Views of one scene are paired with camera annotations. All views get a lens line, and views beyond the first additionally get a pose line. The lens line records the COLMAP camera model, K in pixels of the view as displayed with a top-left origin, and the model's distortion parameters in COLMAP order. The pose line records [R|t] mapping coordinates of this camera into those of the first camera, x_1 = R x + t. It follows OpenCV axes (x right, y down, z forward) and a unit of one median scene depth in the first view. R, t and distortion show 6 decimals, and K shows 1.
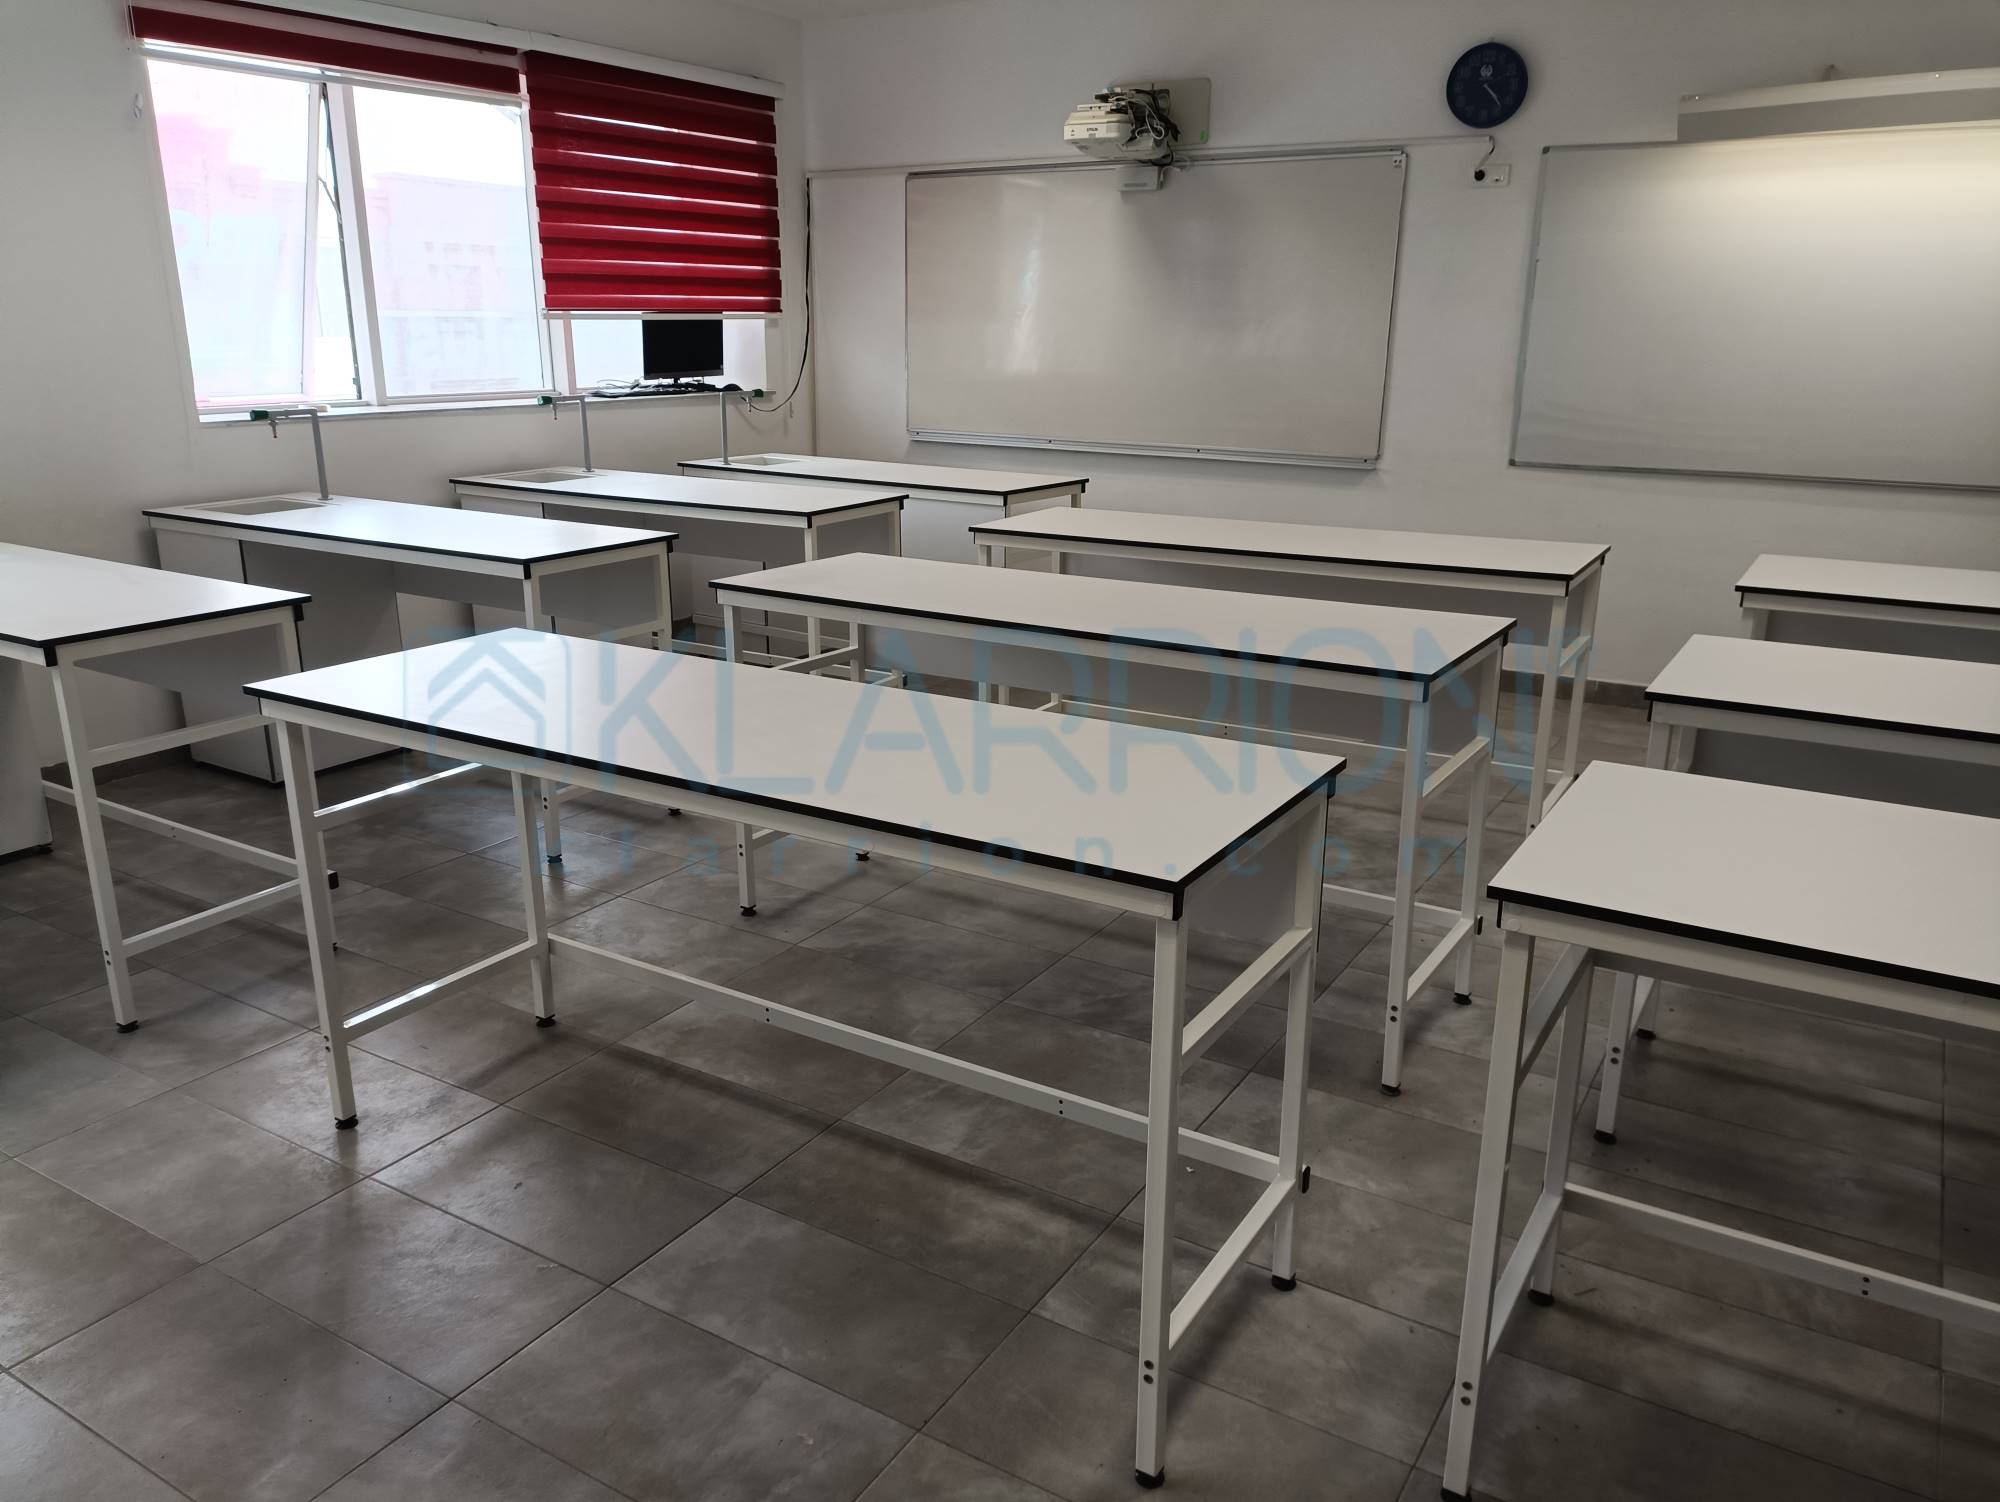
lens RADIAL K [[1474.8, 0, 990.6], [0, 1474.8, 758.9], [0, 0, 1]] dist [0.053859, -0.061920]
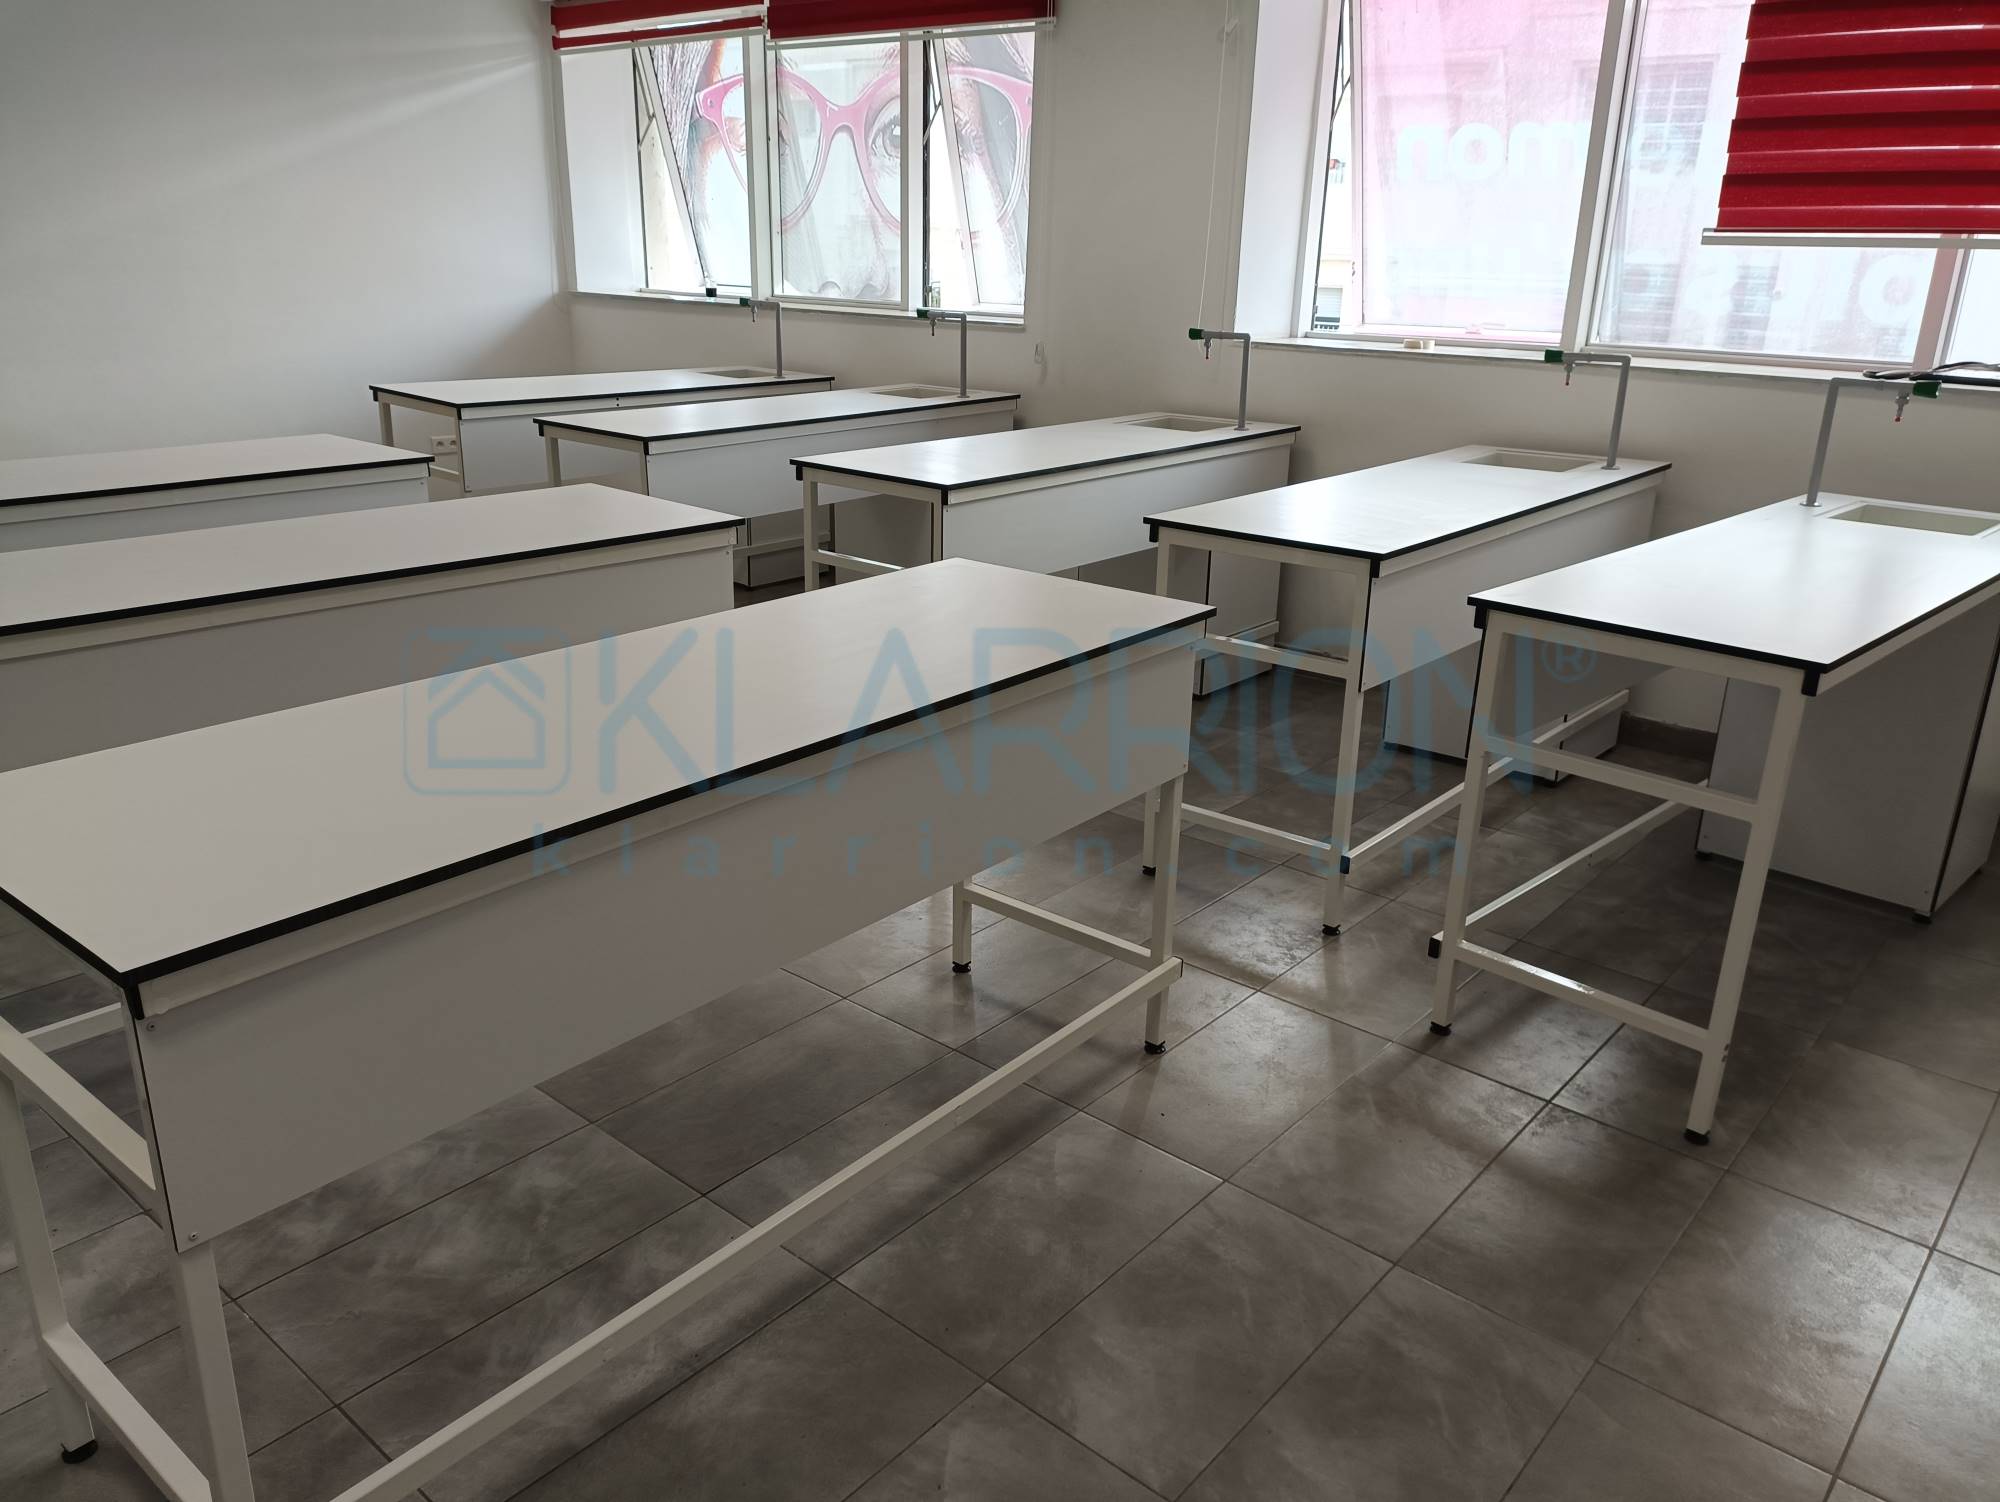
lens RADIAL K [[1474.8, 0, 987.3], [0, 1474.8, 750.2], [0, 0, 1]] dist [0.053859, -0.061920]
pose [[-0.154639, 0.316092, -0.936041, 0.808937], [-0.303677, 0.886363, 0.349486, -0.414880], [0.940142, 0.338298, -0.041076, 1.442965]]
